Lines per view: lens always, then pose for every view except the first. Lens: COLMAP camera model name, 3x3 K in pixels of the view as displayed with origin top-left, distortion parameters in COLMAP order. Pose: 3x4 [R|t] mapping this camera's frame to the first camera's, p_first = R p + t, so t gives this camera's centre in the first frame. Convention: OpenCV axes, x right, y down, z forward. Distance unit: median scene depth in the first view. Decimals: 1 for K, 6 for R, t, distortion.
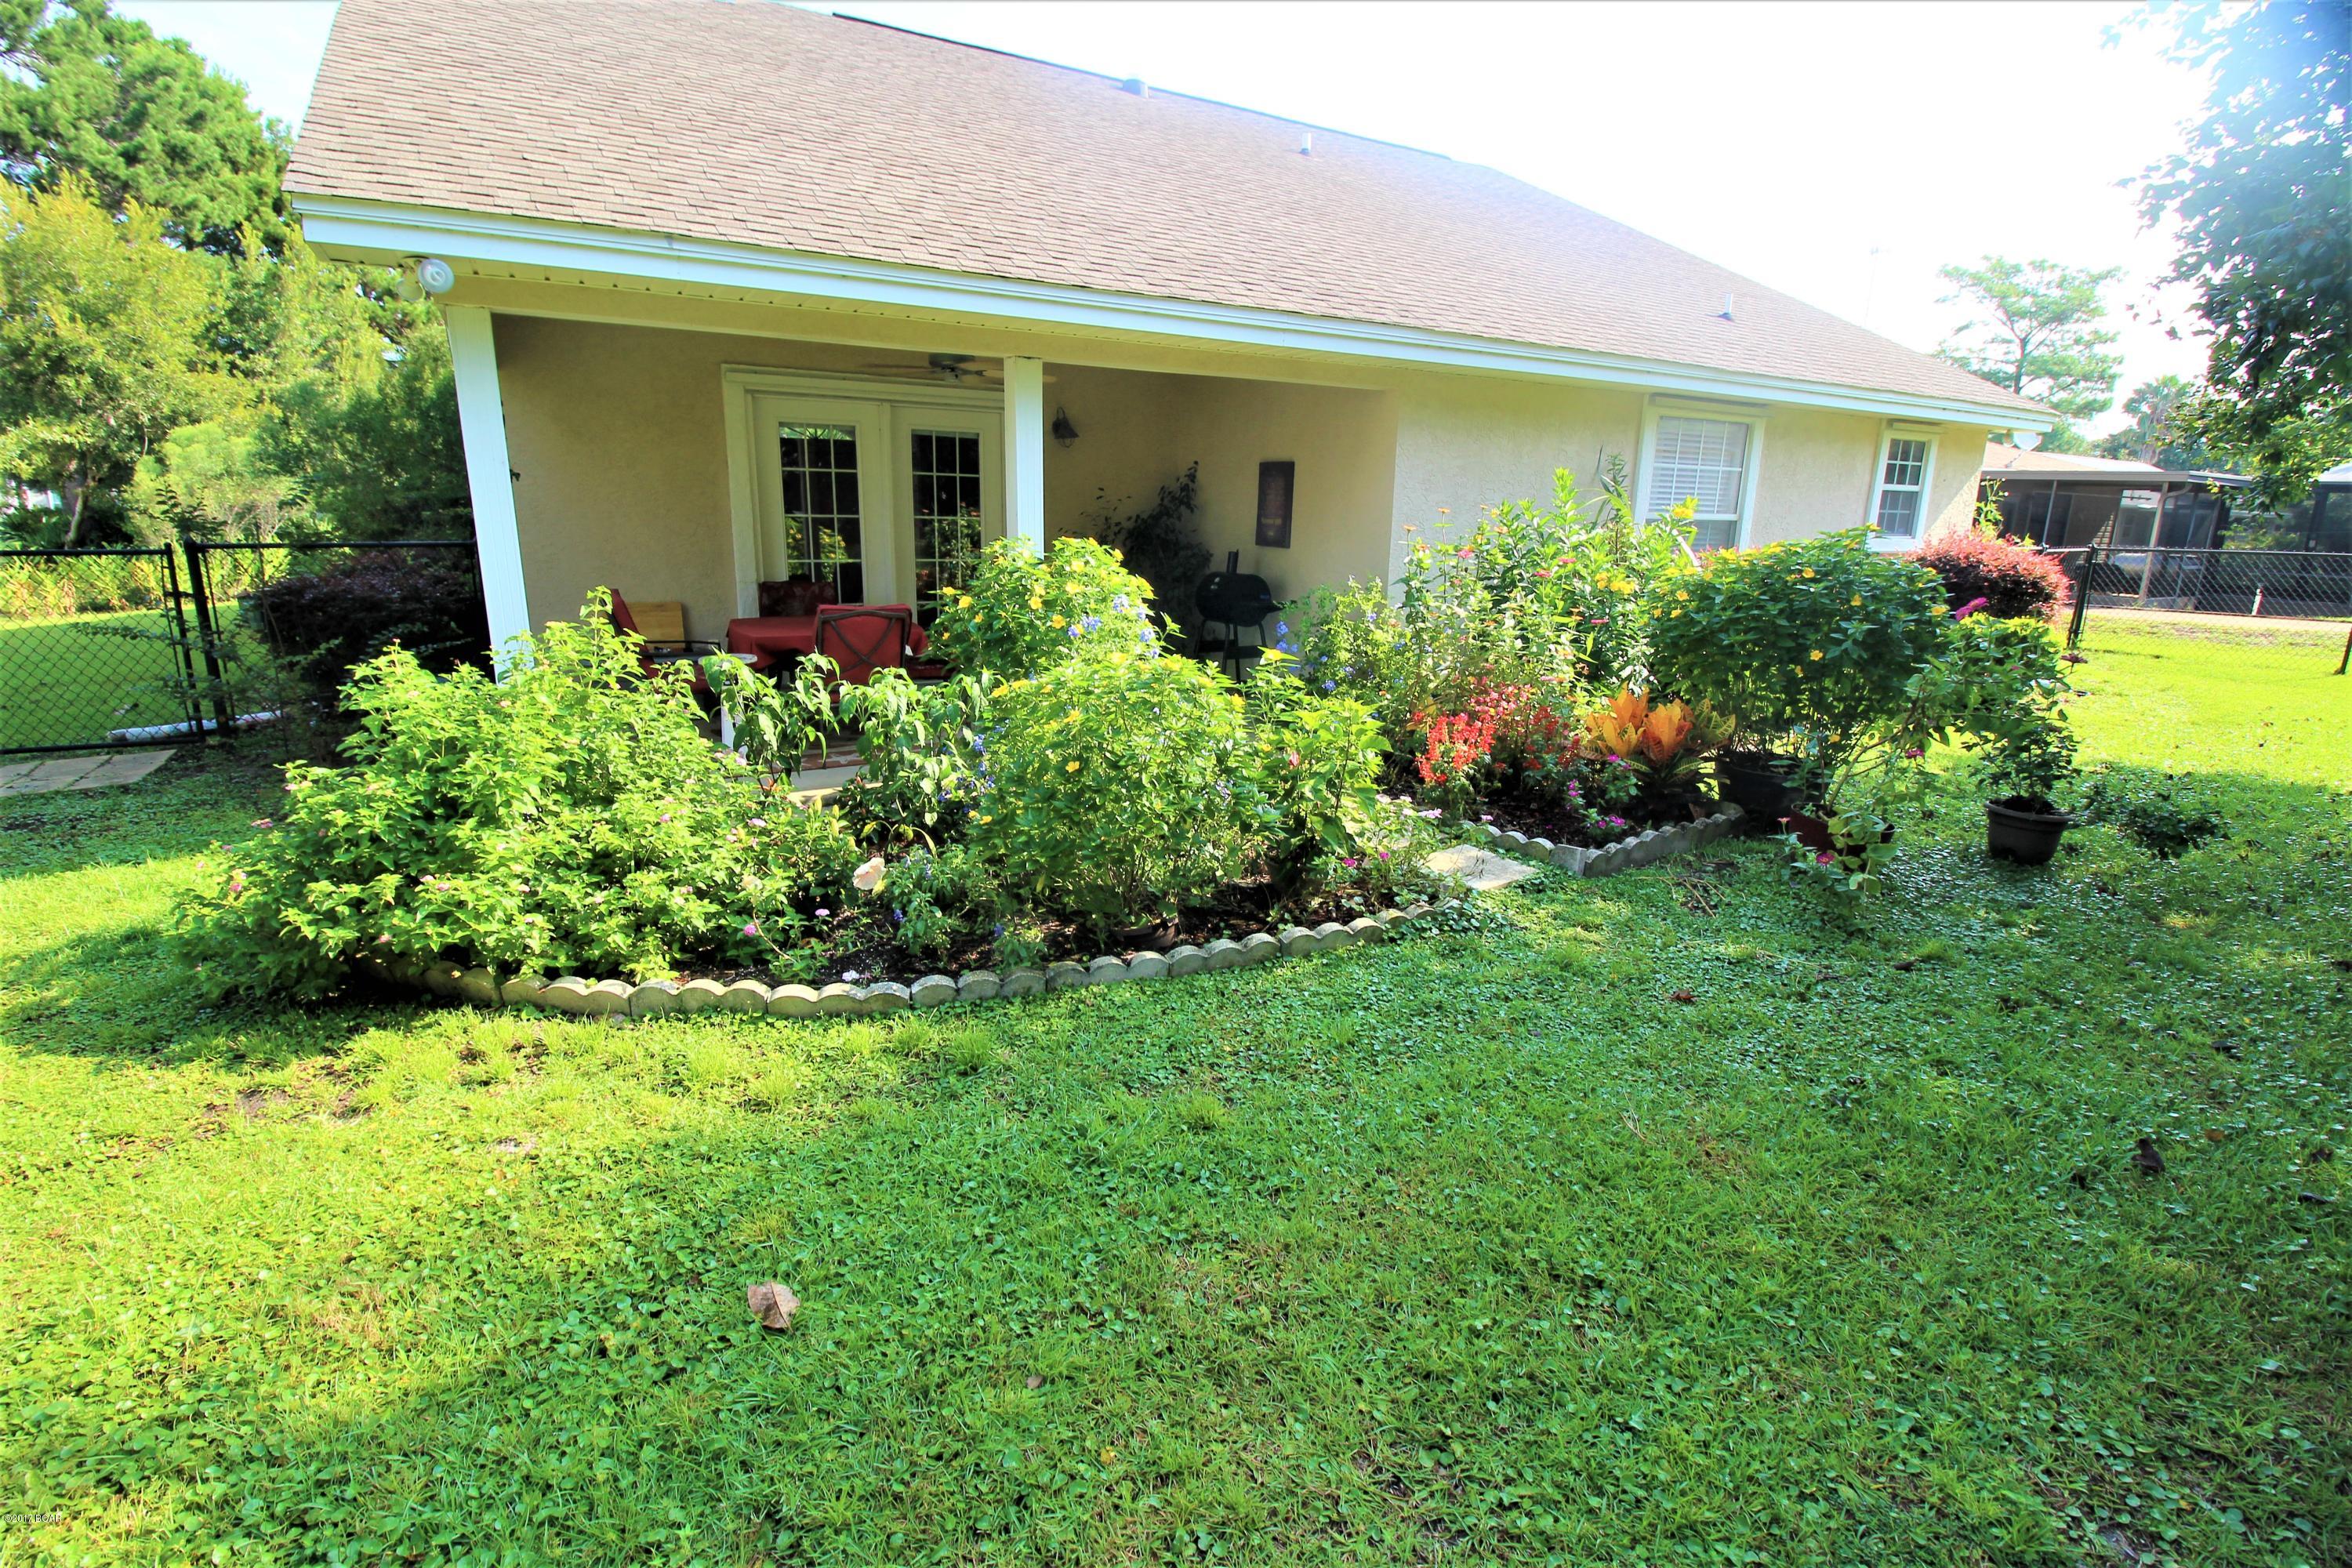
lens RADIAL K [[1087.7, 0, 1166.5], [0, 1087.7, 777.7], [0, 0, 1]] dist [-0.000546, -0.012801]
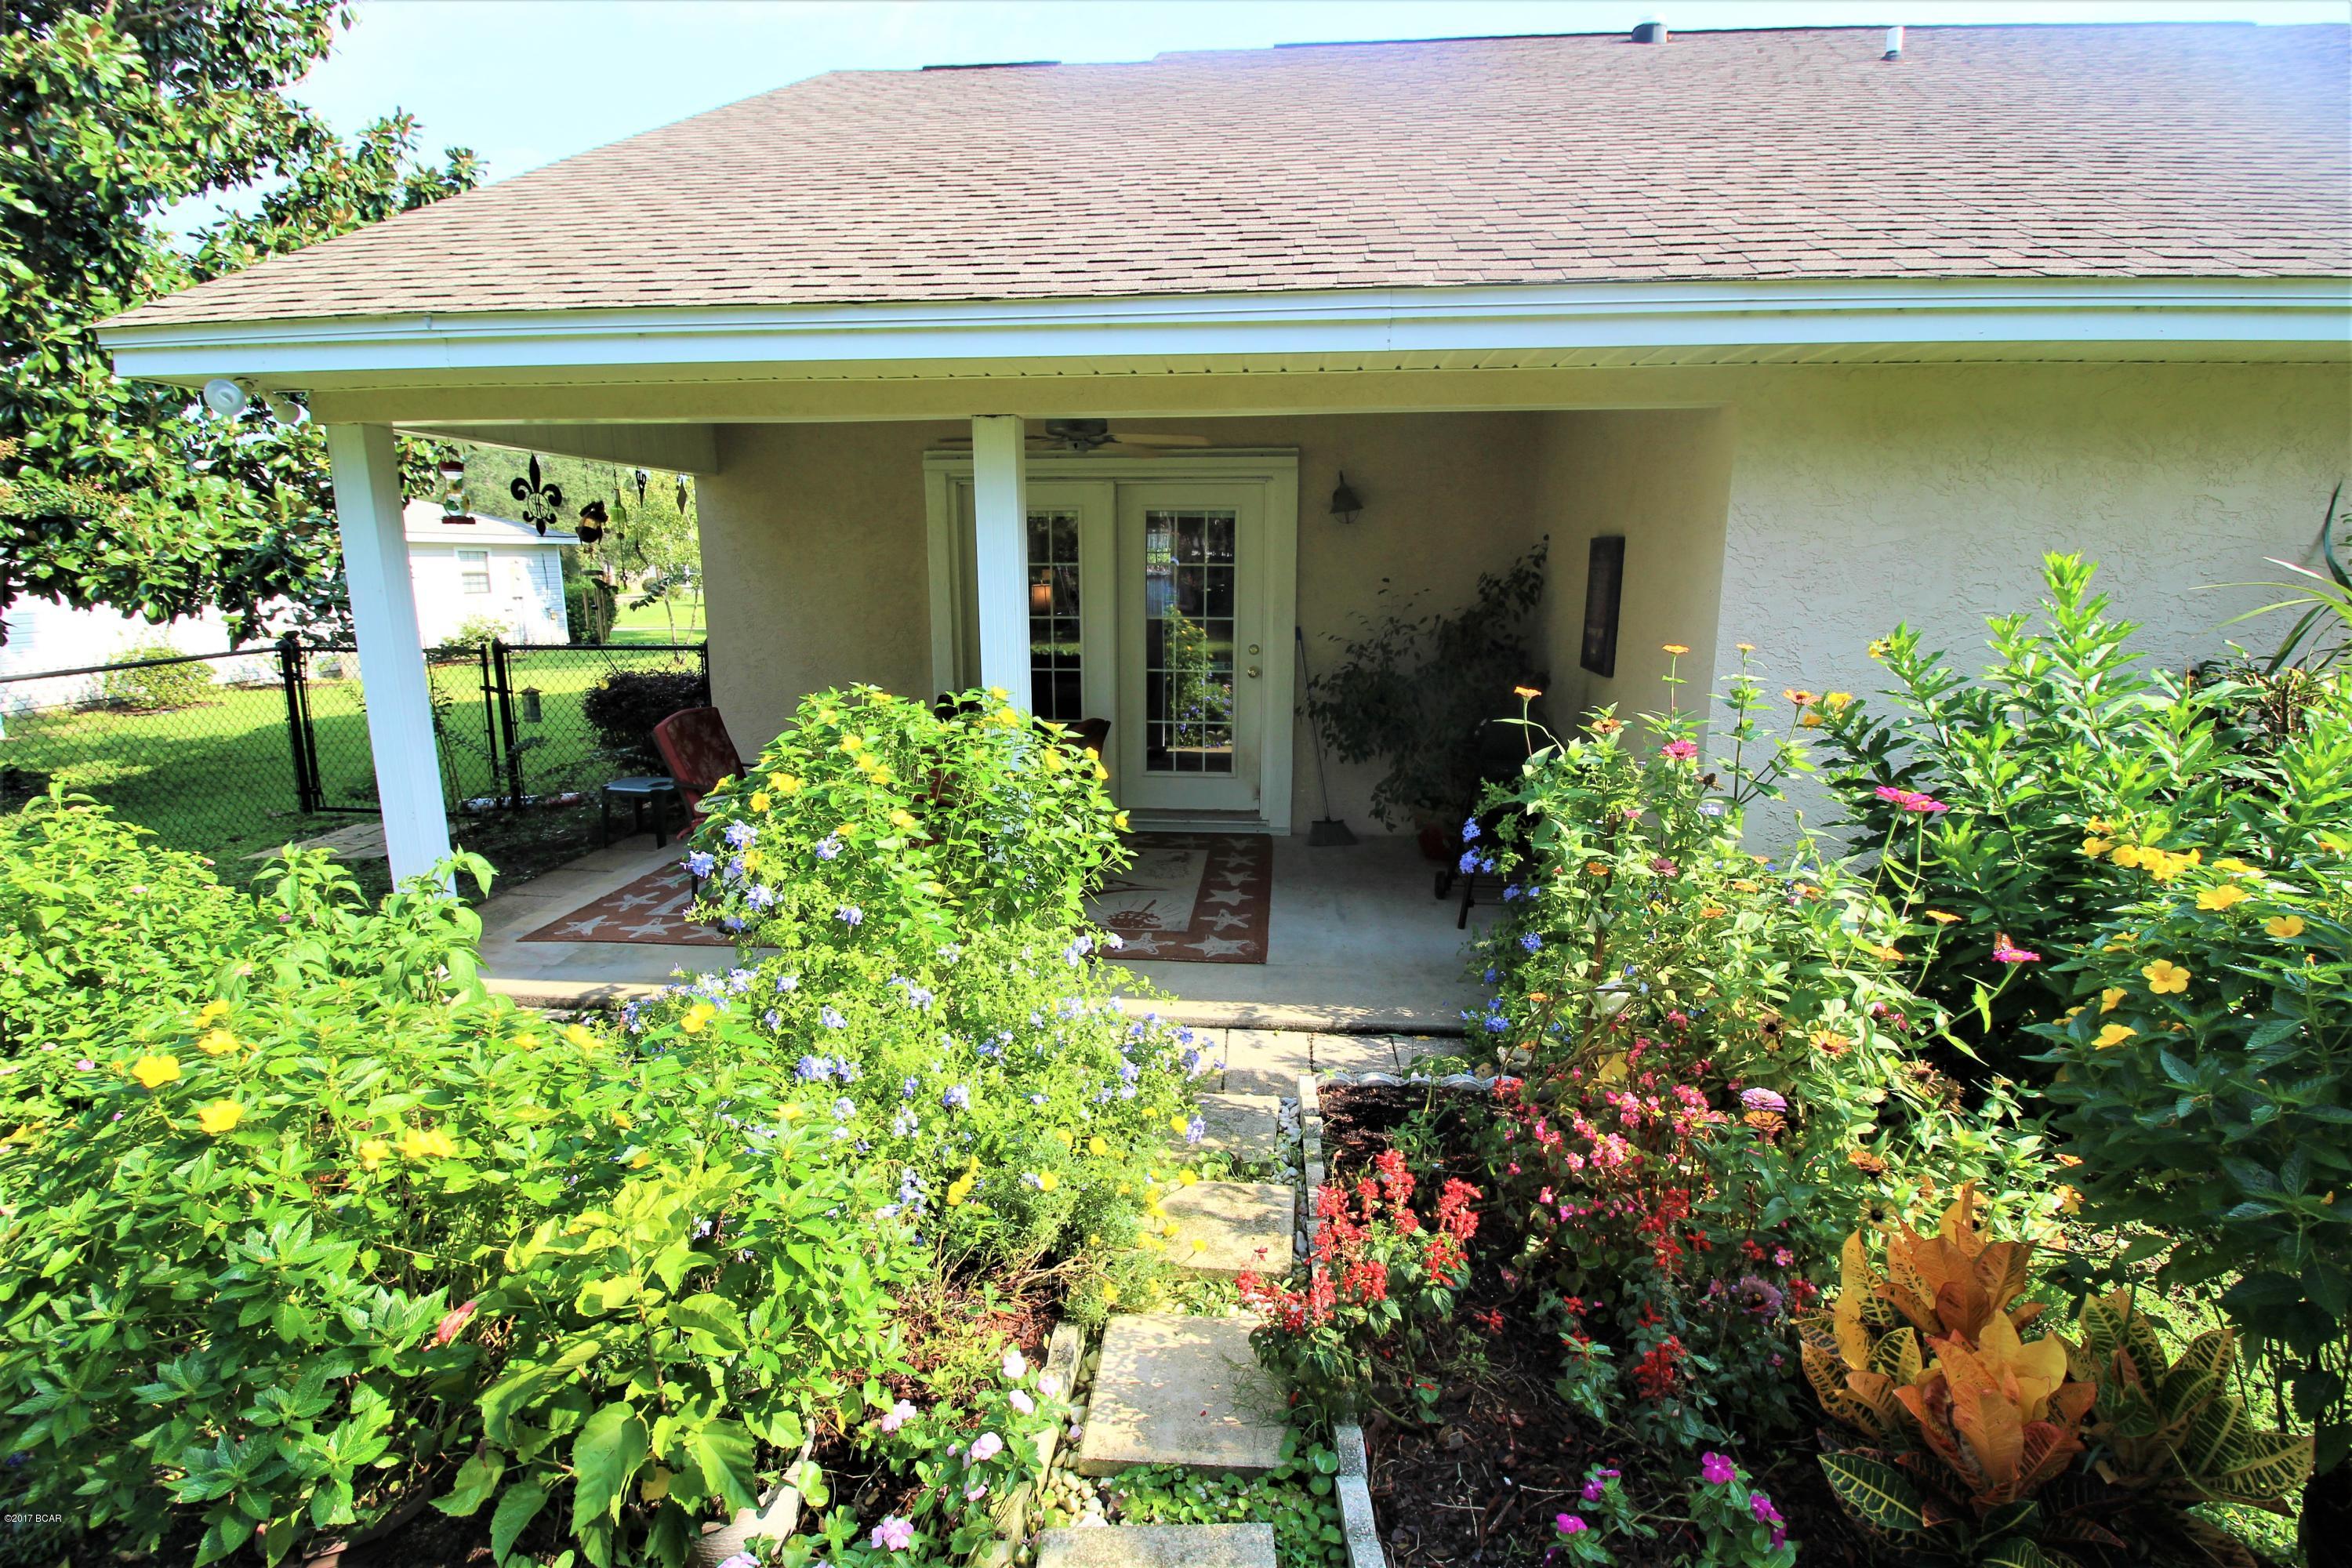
lens RADIAL K [[1087.7, 0, 1166.5], [0, 1087.7, 777.7], [0, 0, 1]] dist [-0.000546, -0.012801]
pose [[0.821409, 0.093535, -0.562617, 0.293414], [-0.121337, 0.992537, -0.012139, -0.136589], [0.557283, 0.078238, 0.826628, 0.421556]]
